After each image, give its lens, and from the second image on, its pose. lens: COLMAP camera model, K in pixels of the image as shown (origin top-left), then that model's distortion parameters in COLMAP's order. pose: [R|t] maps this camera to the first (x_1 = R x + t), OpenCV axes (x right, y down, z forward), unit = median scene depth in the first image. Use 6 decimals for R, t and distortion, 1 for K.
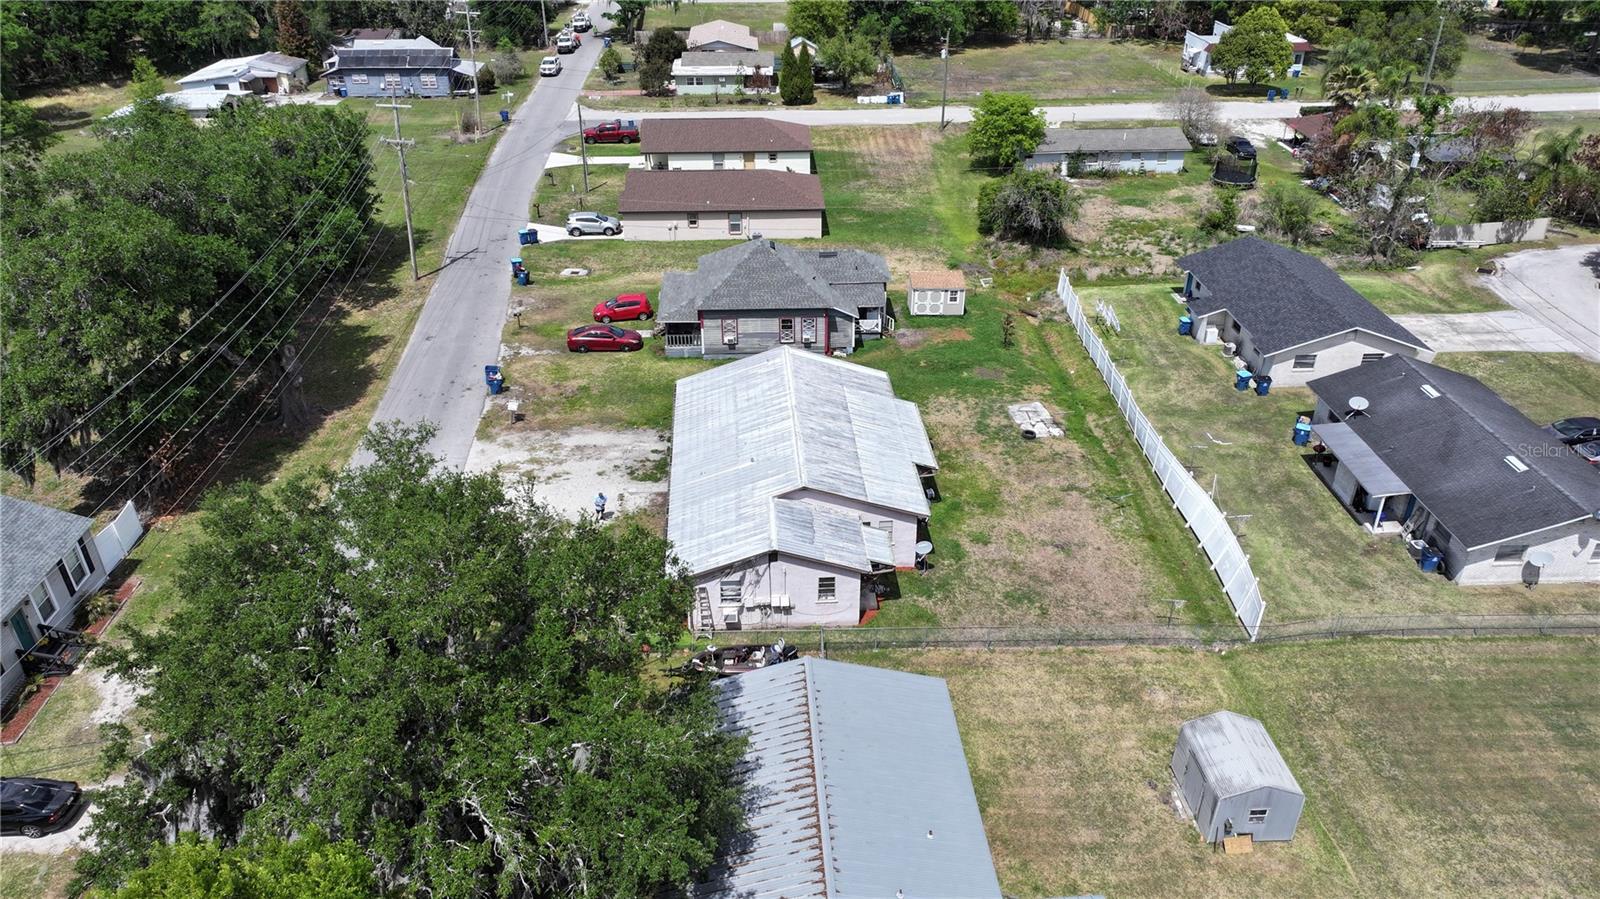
lens RADIAL K [[1116.4, 0, 807.6], [0, 1116.4, 450.6], [0, 0, 1]] dist [0.005230, -0.002300]
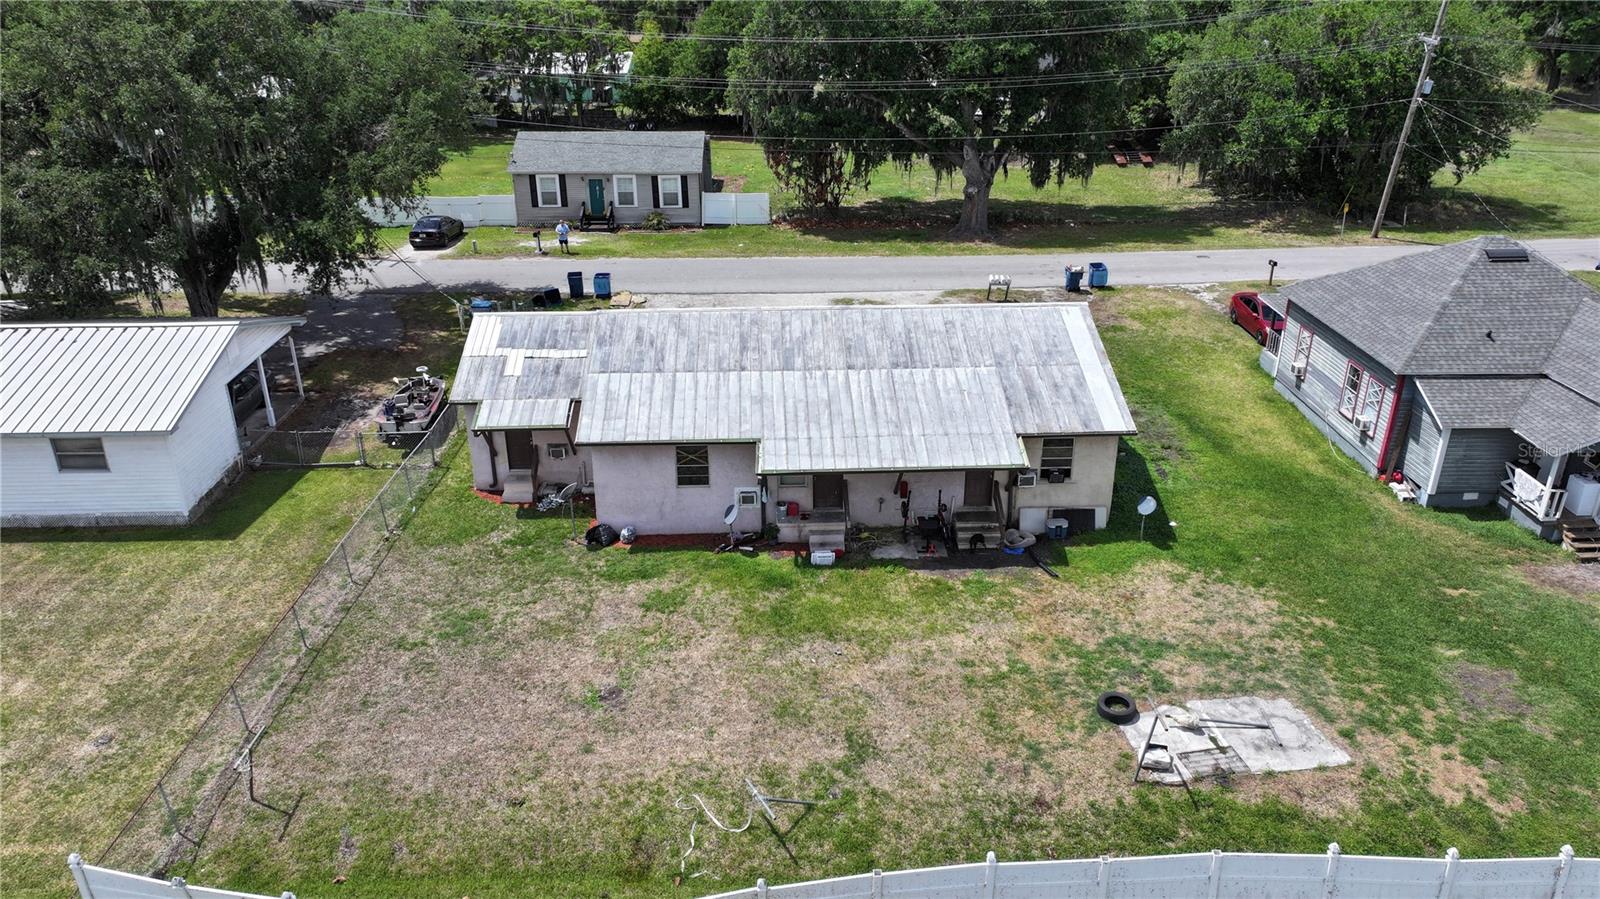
lens RADIAL K [[1116.4, 0, 807.6], [0, 1116.4, 450.6], [0, 0, 1]] dist [0.005230, -0.002300]
pose [[-0.027717, 0.408023, -0.912551, 0.453903], [-0.495861, 0.787054, 0.366971, -0.150112], [0.867959, 0.462670, 0.180508, 0.718803]]
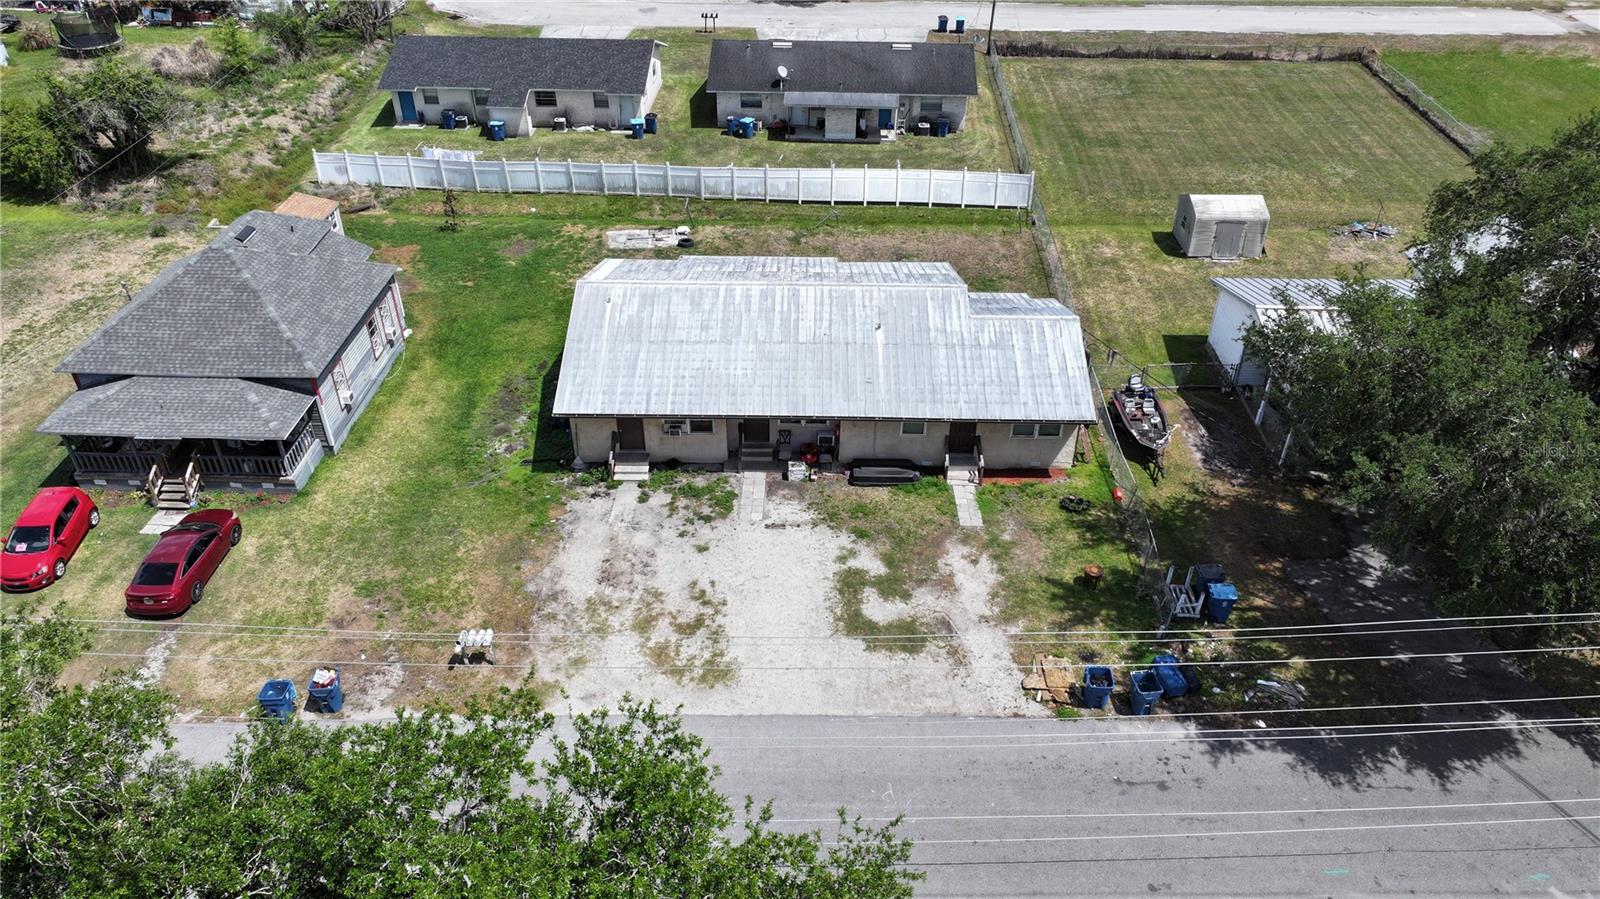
lens RADIAL K [[1116.4, 0, 807.6], [0, 1116.4, 450.6], [0, 0, 1]] dist [0.005230, -0.002300]
pose [[0.075777, -0.581136, 0.810271, -0.551426], [0.486760, 0.730764, 0.478591, -0.244158], [-0.870243, 0.358141, 0.338249, 0.601647]]
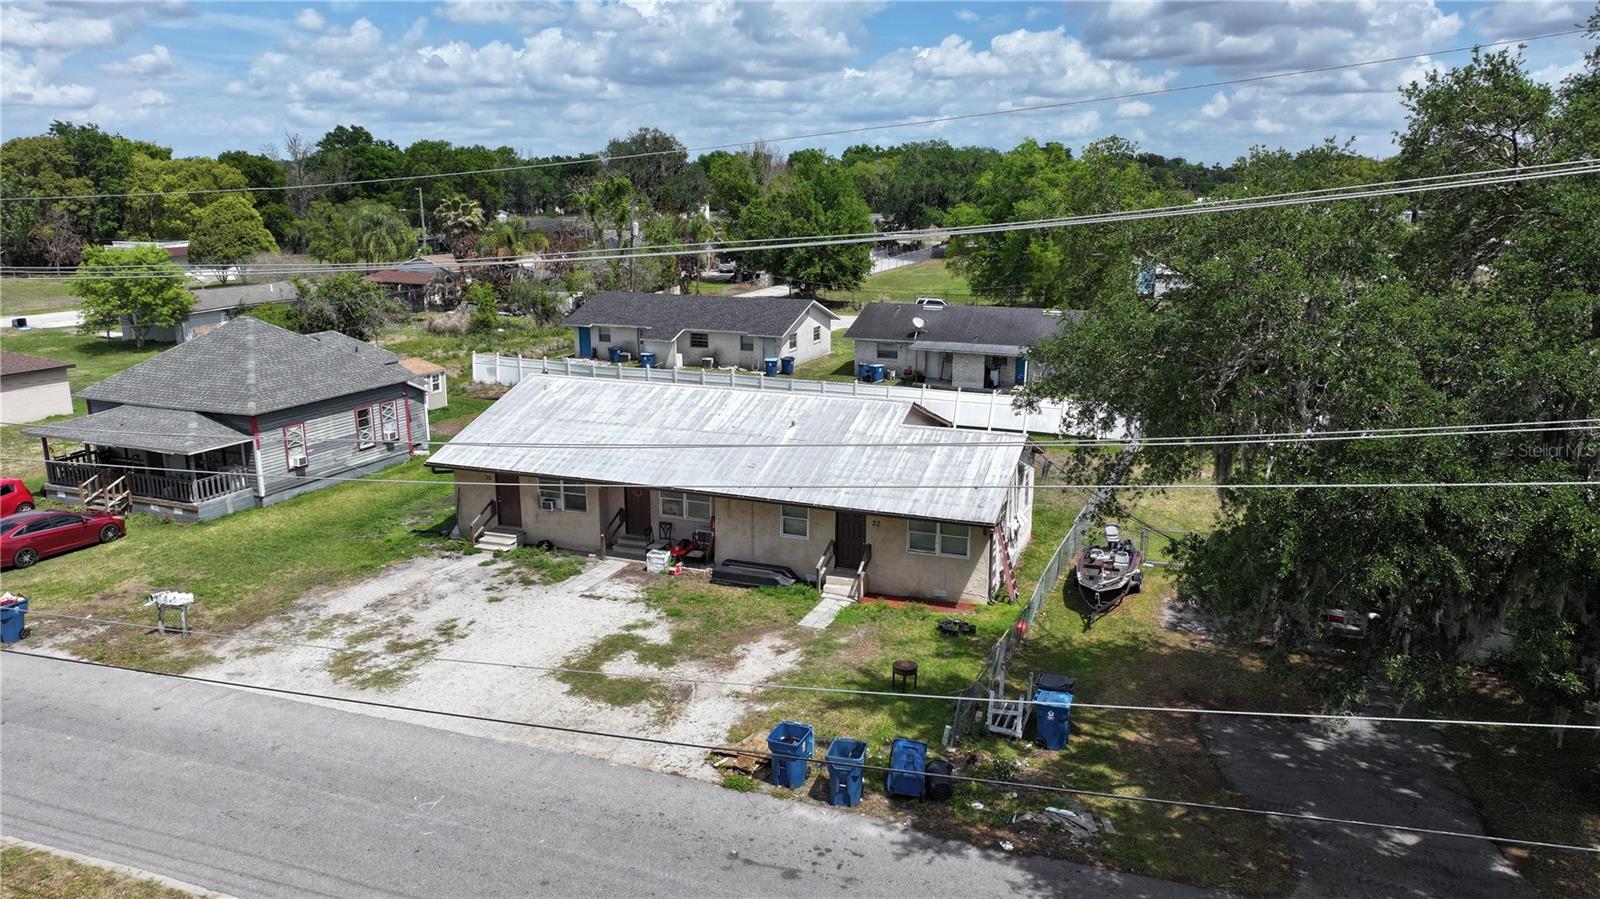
lens RADIAL K [[1116.4, 0, 807.6], [0, 1116.4, 450.6], [0, 0, 1]] dist [0.005230, -0.002300]
pose [[0.416187, -0.208878, 0.884963, -0.491885], [0.450070, 0.892993, -0.000889, 0.020476], [-0.790079, 0.398665, 0.465661, 0.503726]]
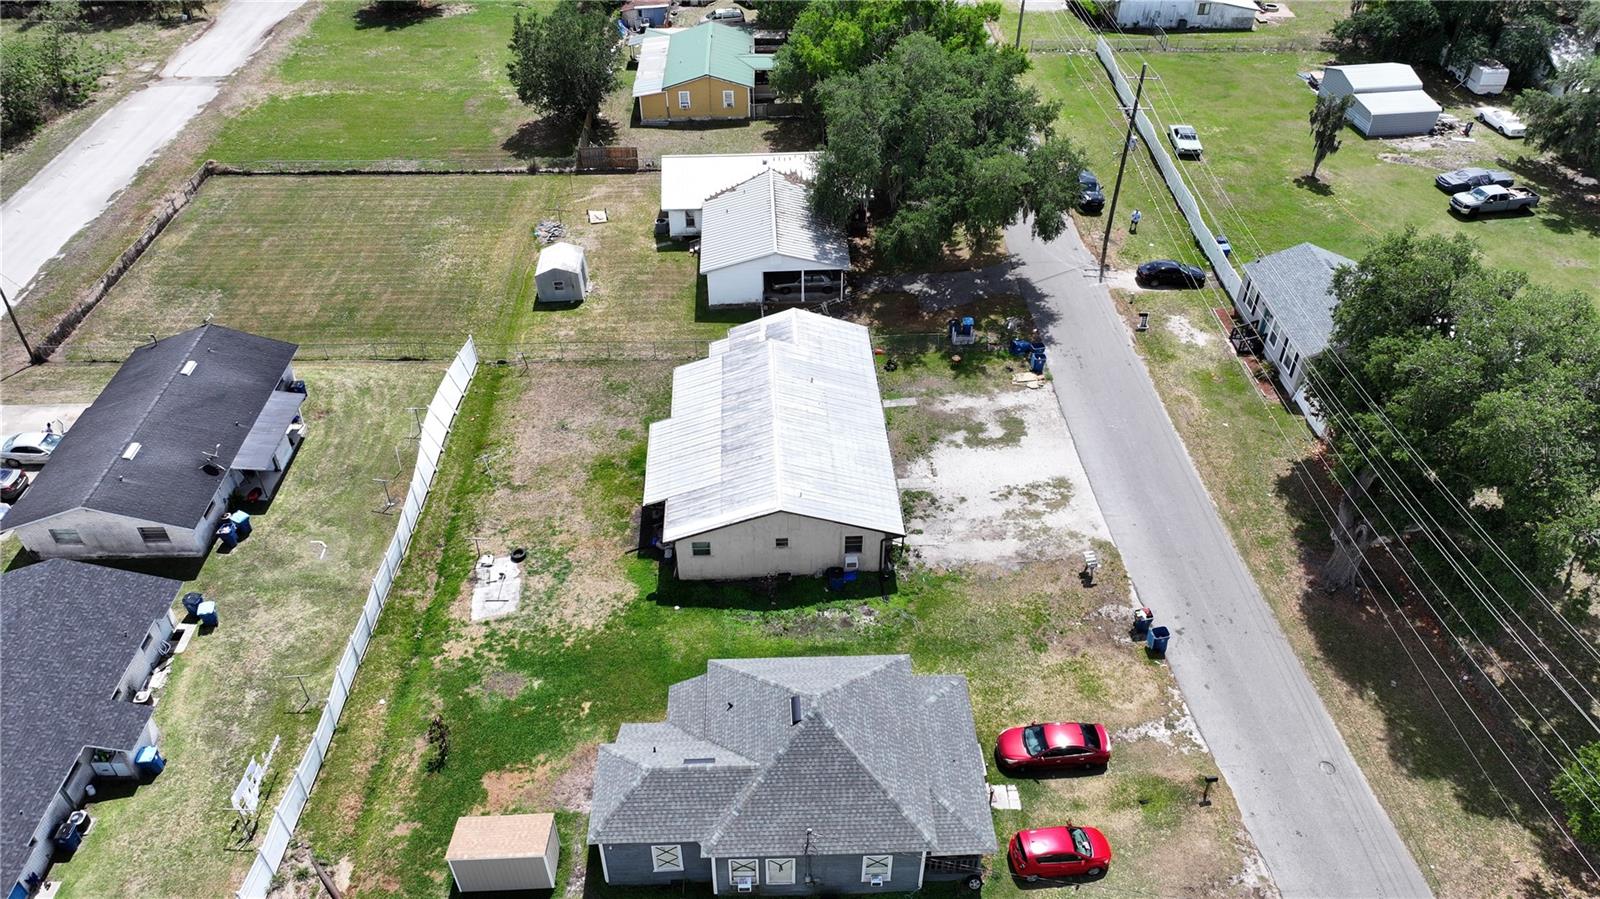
lens RADIAL K [[1116.4, 0, 807.6], [0, 1116.4, 450.6], [0, 0, 1]] dist [0.005230, -0.002300]
pose [[-0.999908, -0.007647, 0.011204, -0.044371], [0.007722, 0.358190, 0.933617, -0.807168], [-0.011153, 0.933617, -0.358098, 1.115823]]
